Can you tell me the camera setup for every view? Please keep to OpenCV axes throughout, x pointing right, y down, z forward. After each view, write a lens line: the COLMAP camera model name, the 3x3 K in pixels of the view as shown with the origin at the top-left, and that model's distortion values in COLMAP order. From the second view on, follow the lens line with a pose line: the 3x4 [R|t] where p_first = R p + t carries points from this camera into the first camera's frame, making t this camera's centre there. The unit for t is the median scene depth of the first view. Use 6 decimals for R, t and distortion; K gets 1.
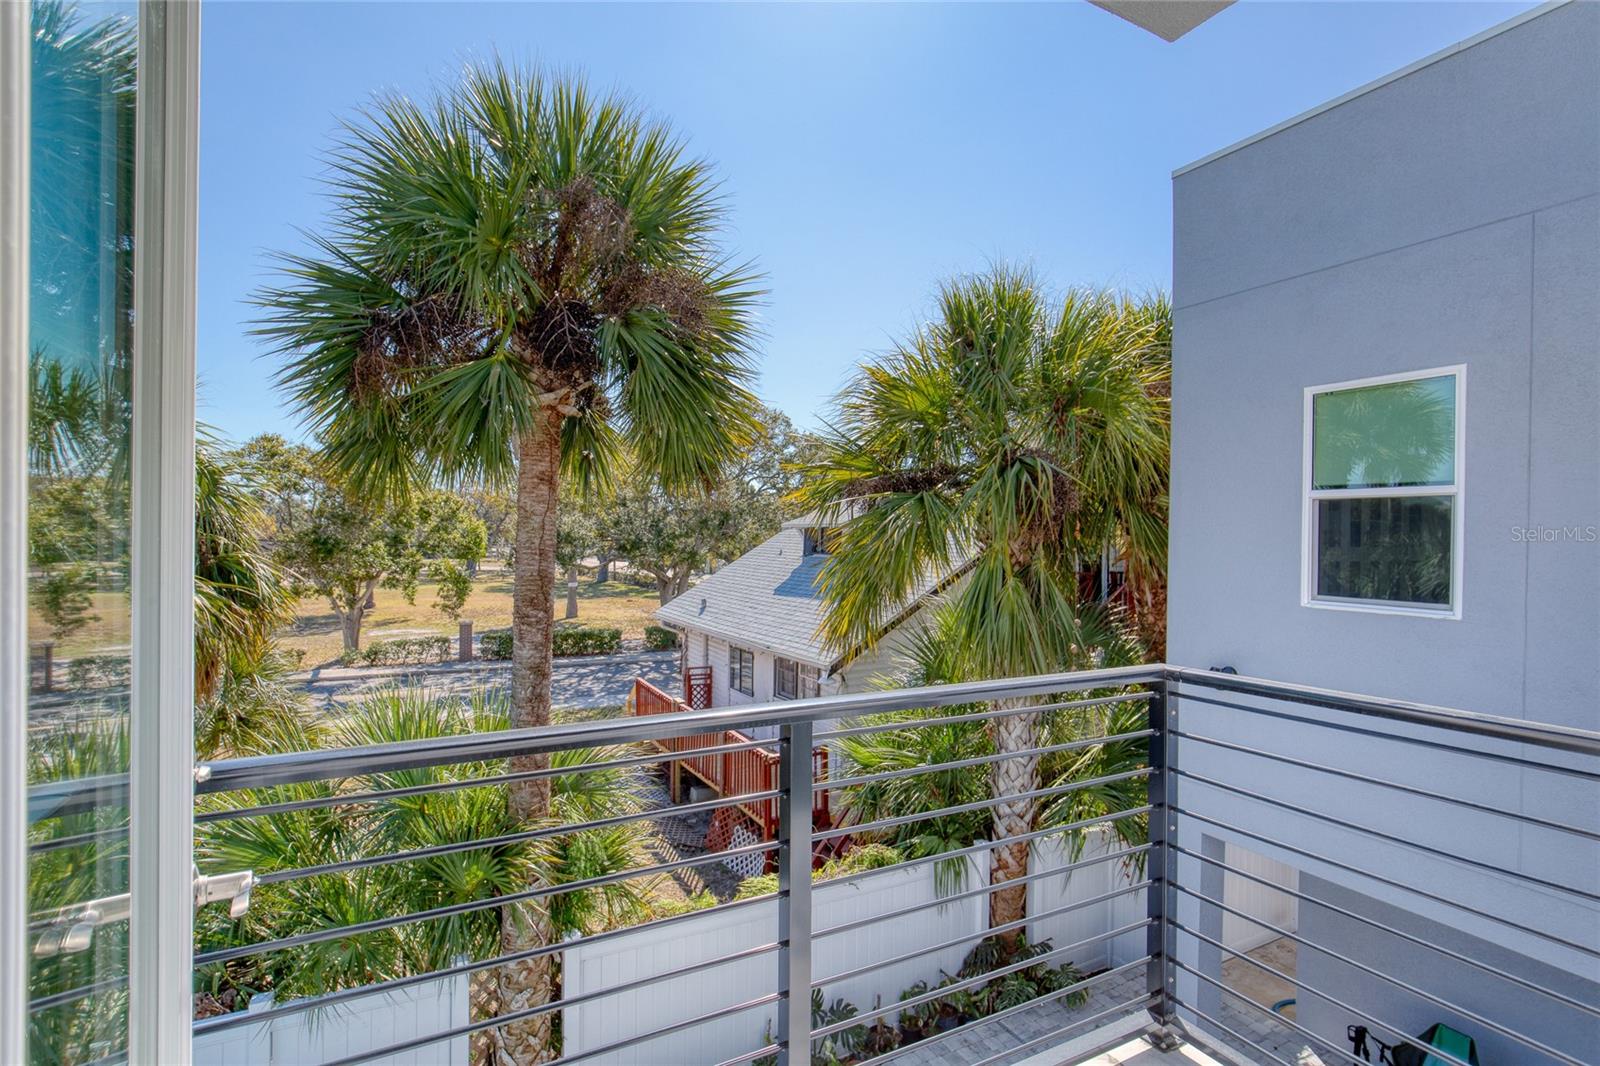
lens RADIAL K [[740.8, 0, 798.7], [0, 740.8, 538.1], [0, 0, 1]] dist [-0.023158, 0.006729]
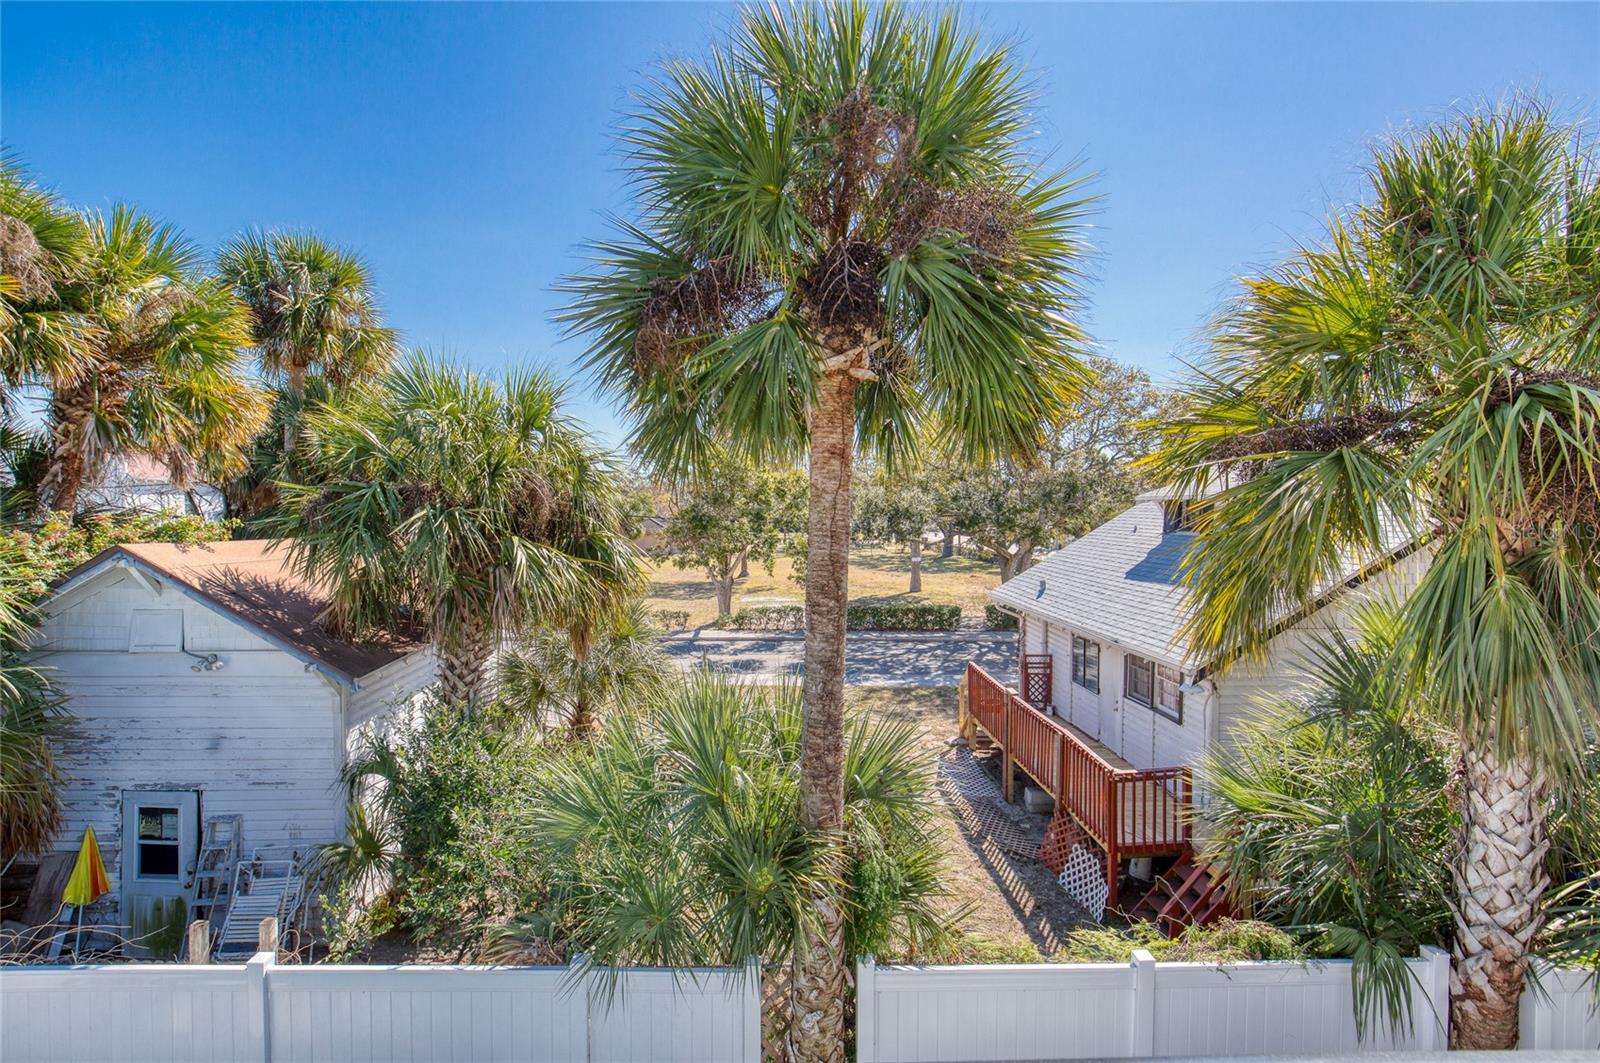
lens RADIAL K [[740.8, 0, 811.5], [0, 740.8, 533.1], [0, 0, 1]] dist [-0.023158, 0.006729]
pose [[0.902672, 0.002350, -0.430324, 0.013450], [0.009806, 0.999613, 0.026029, -0.005010], [0.430218, -0.027716, 0.902299, 0.145885]]
